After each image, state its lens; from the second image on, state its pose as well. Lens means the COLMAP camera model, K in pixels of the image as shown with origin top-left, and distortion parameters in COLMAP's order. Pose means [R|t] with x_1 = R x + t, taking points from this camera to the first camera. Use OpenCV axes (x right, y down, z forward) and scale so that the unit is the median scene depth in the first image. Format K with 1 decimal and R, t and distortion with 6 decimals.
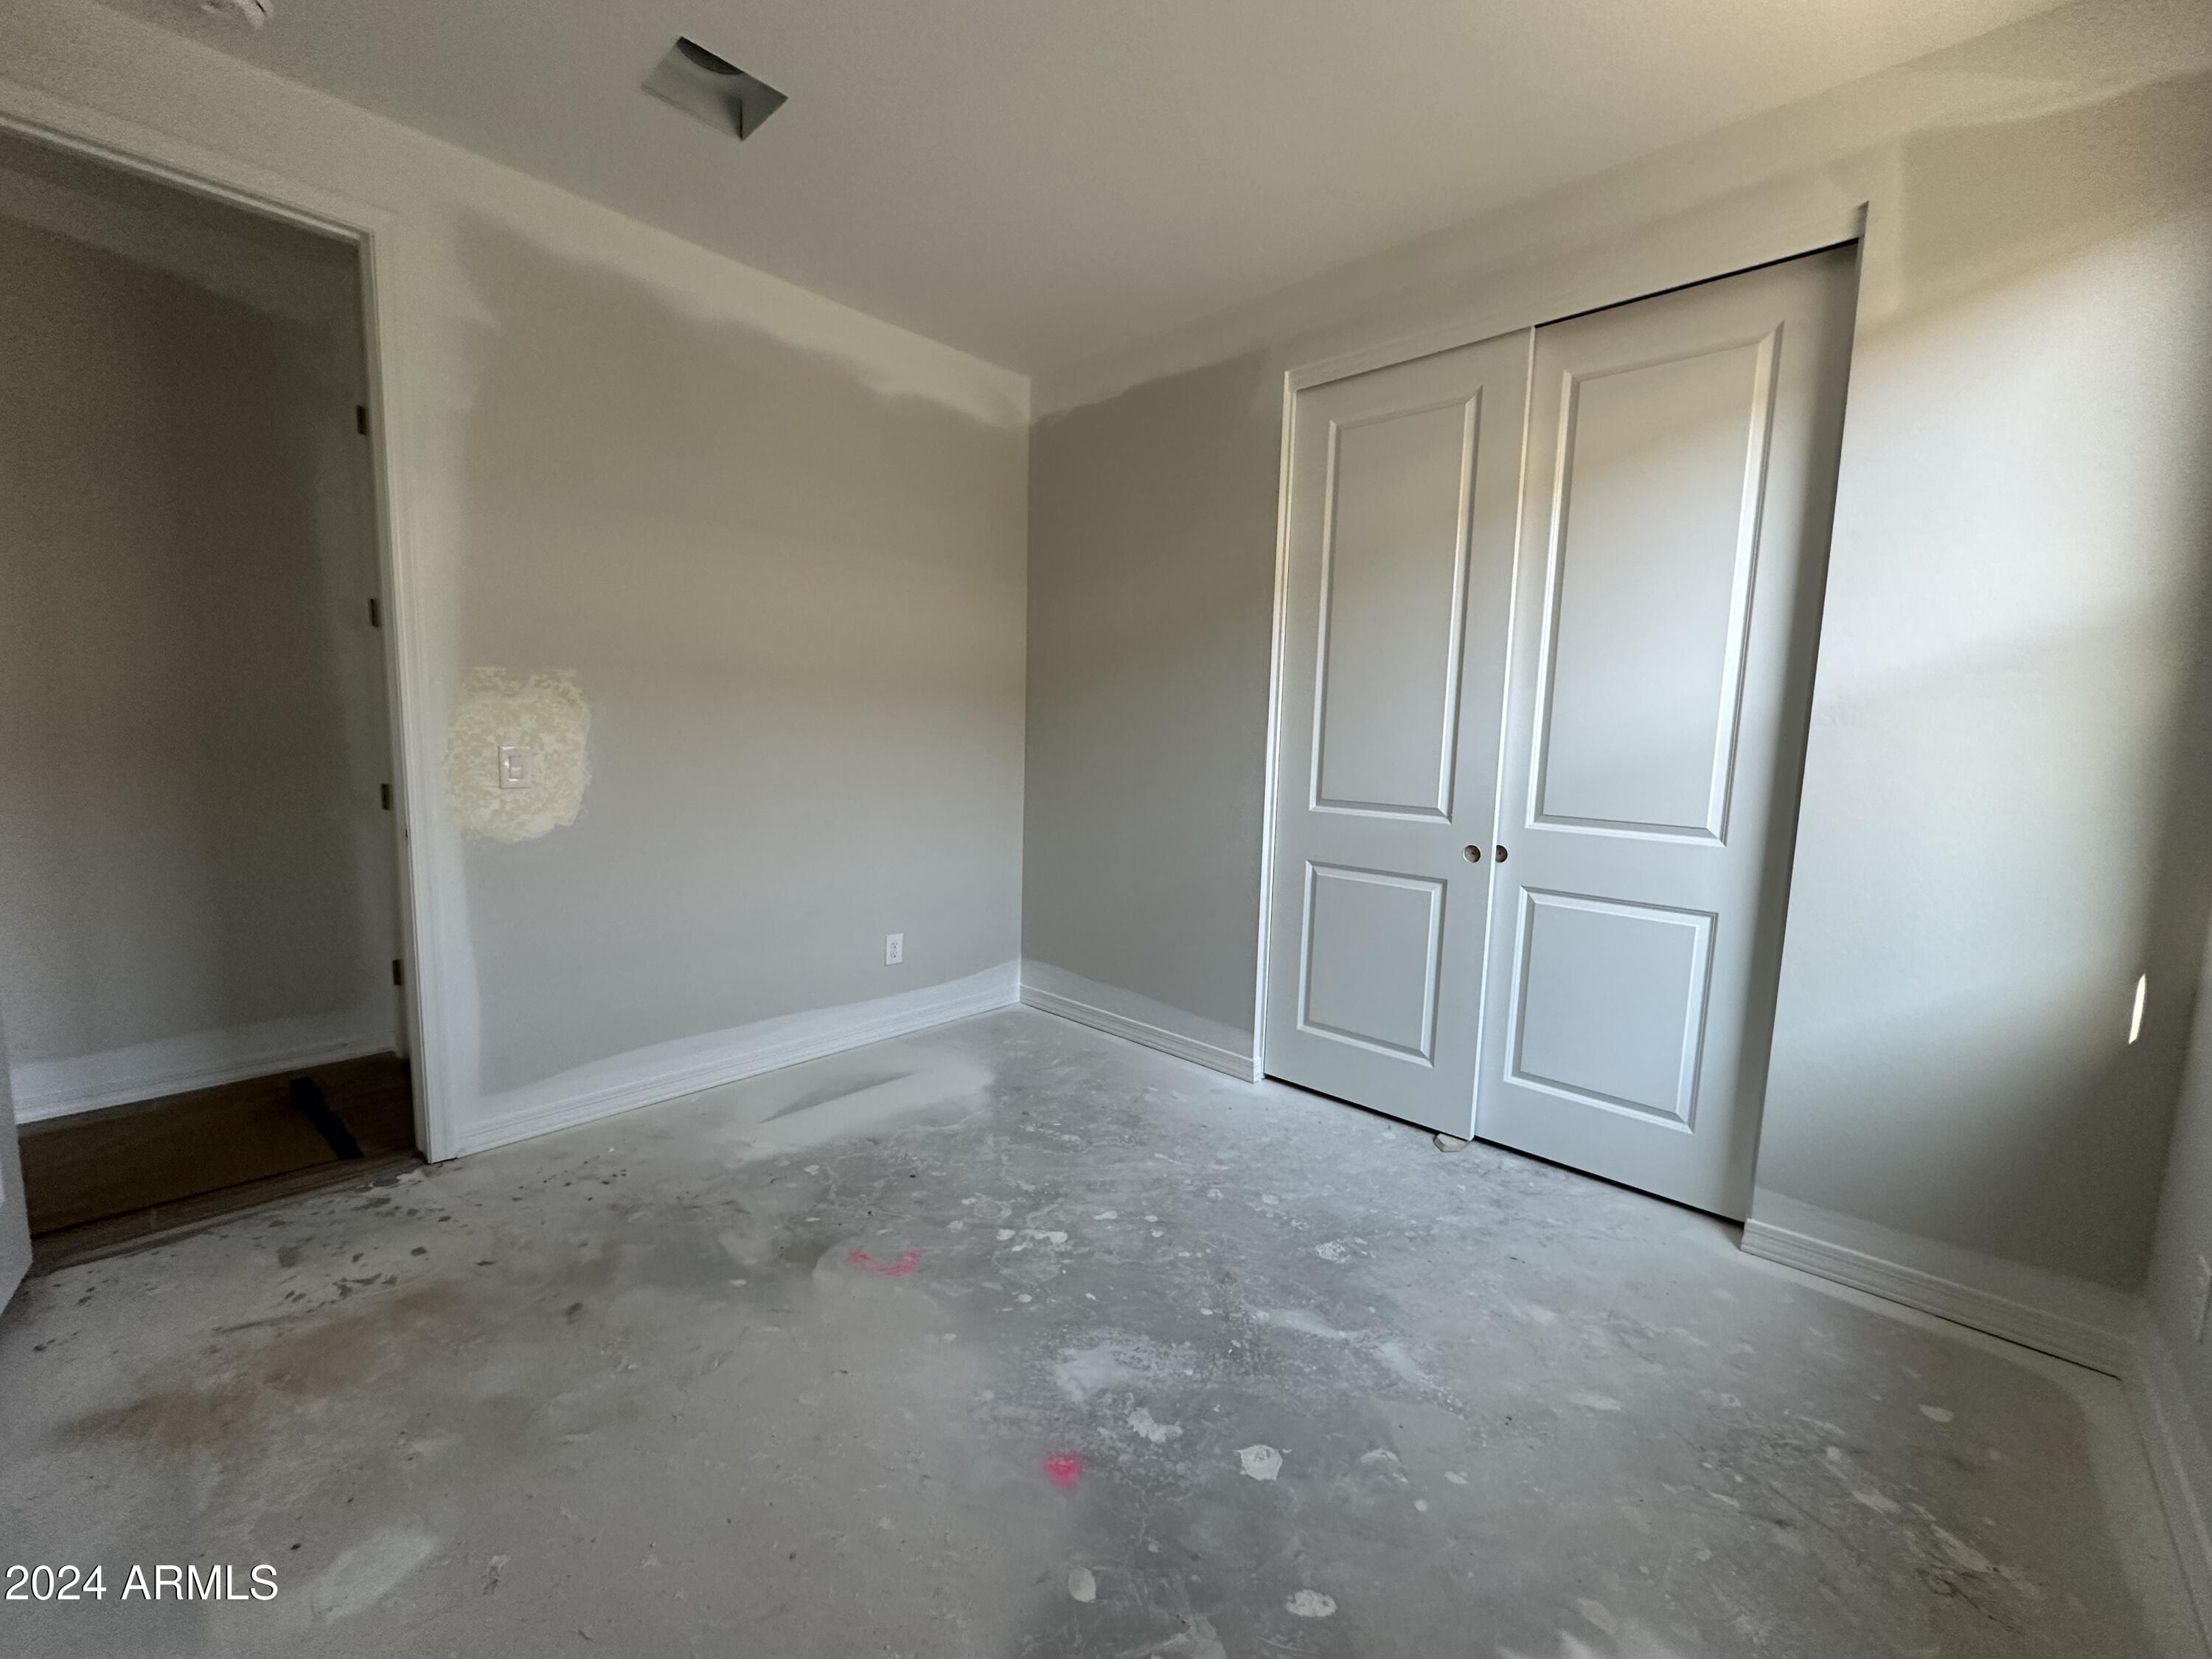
lens RADIAL K [[879.2, 0, 1105.0], [0, 879.2, 827.4], [0, 0, 1]] dist [-0.001974, 0.000481]
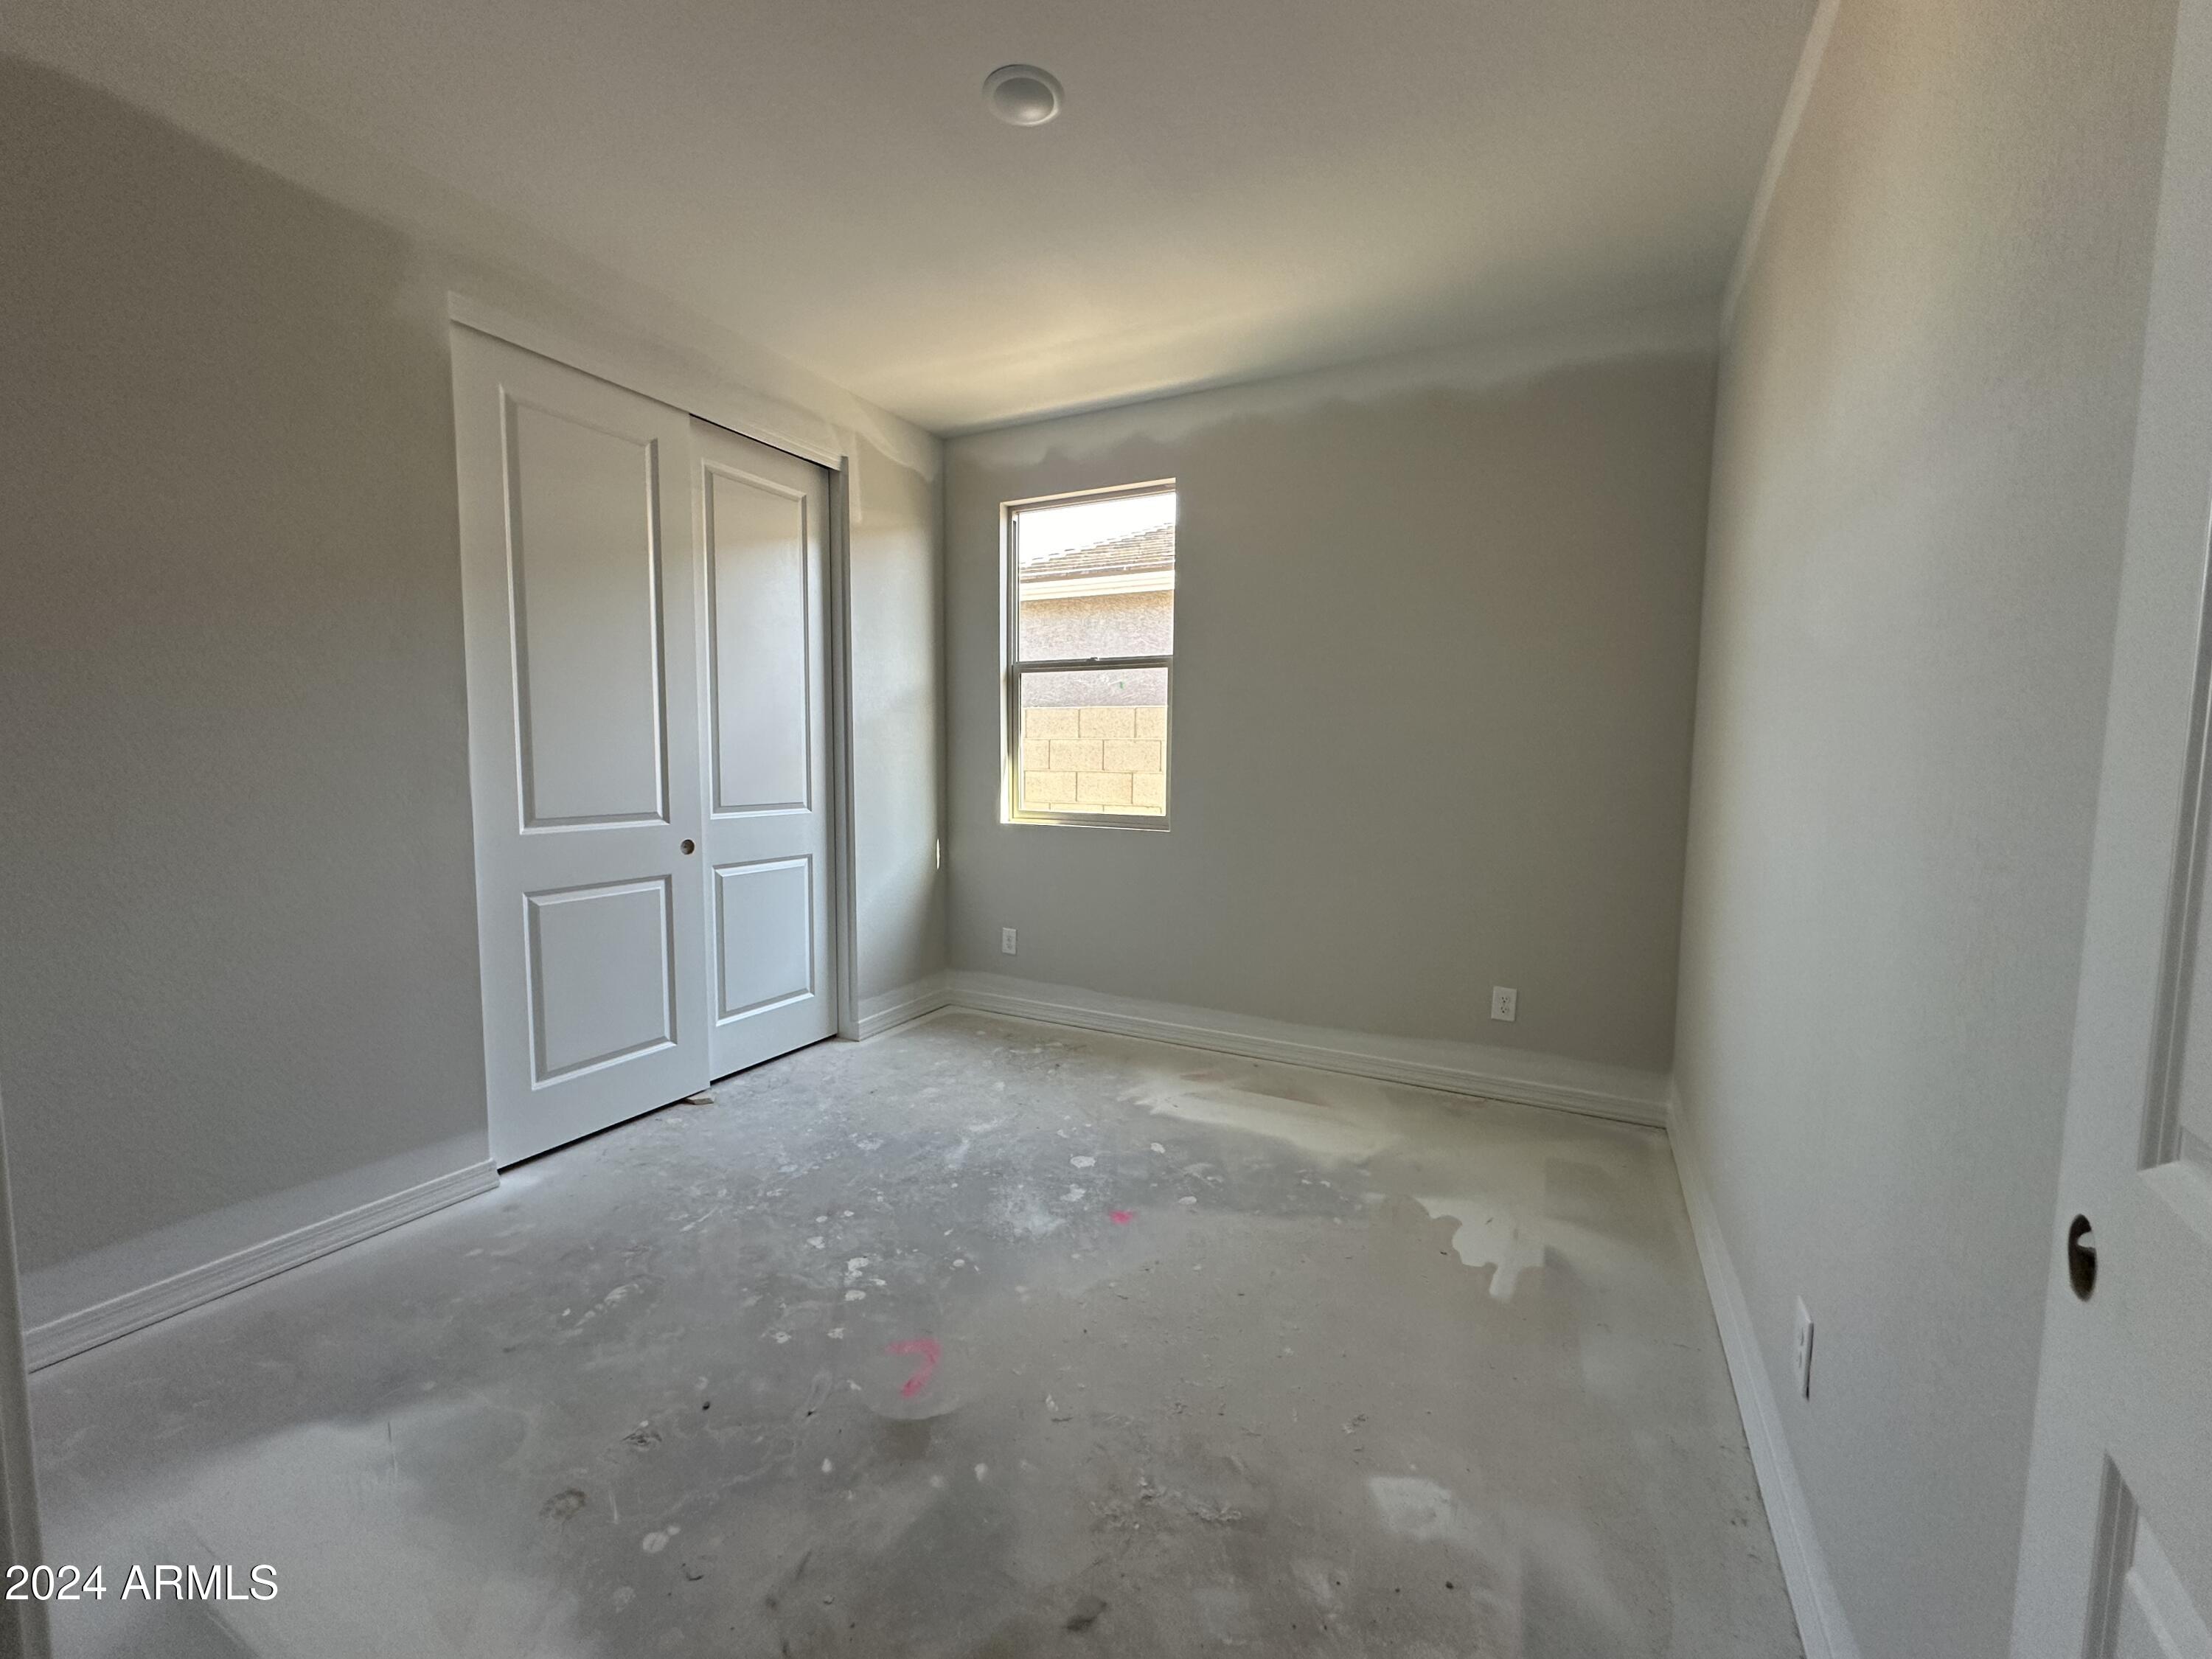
lens RADIAL K [[879.2, 0, 1105.0], [0, 879.2, 827.4], [0, 0, 1]] dist [-0.001974, 0.000481]
pose [[-0.262123, -0.109156, 0.958841, -0.982350], [0.093369, 0.986052, 0.137778, -0.121603], [-0.960507, 0.125641, -0.248275, 0.884561]]
